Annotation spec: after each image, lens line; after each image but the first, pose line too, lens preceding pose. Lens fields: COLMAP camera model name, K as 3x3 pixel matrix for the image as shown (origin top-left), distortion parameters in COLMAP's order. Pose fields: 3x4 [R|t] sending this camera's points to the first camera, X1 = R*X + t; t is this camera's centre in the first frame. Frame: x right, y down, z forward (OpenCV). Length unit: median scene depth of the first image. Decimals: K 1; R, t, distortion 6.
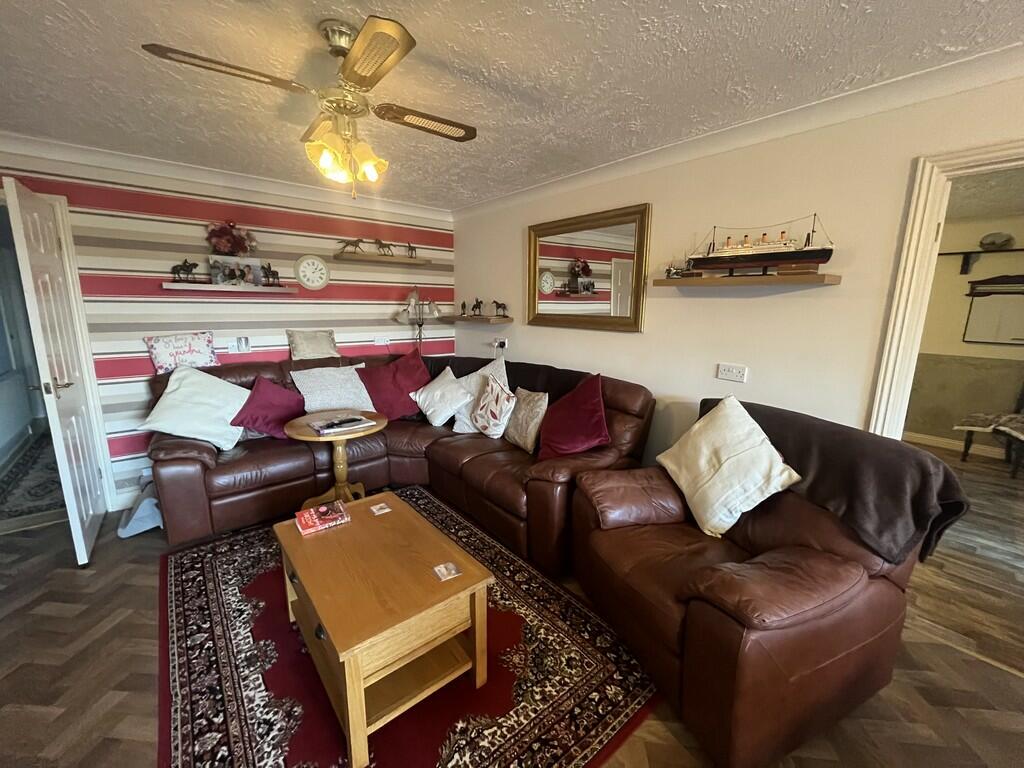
lens RADIAL K [[412.6, 0, 512.2], [0, 412.6, 380.9], [0, 0, 1]] dist [-0.000868, 0.000269]
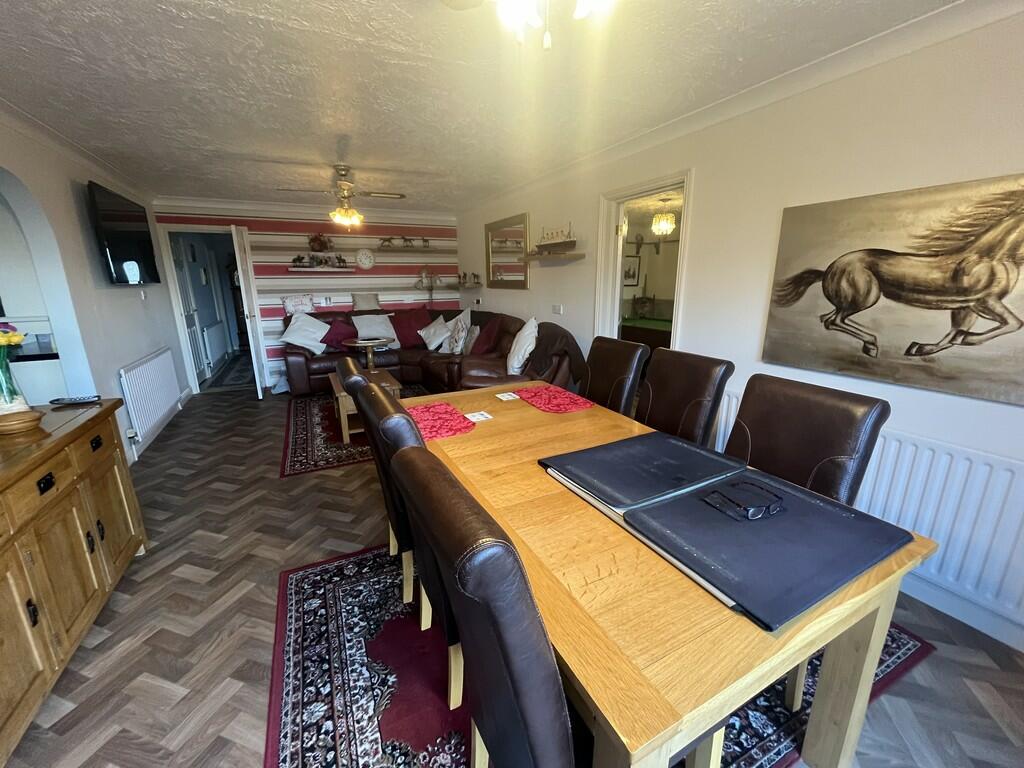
lens RADIAL K [[412.6, 0, 510.4], [0, 412.6, 380.6], [0, 0, 1]] dist [-0.000868, 0.000269]
pose [[0.973677, 0.031635, -0.225728, 0.555980], [-0.018898, 0.998116, 0.058367, 0.141348], [0.227149, -0.052564, 0.972440, -0.604898]]
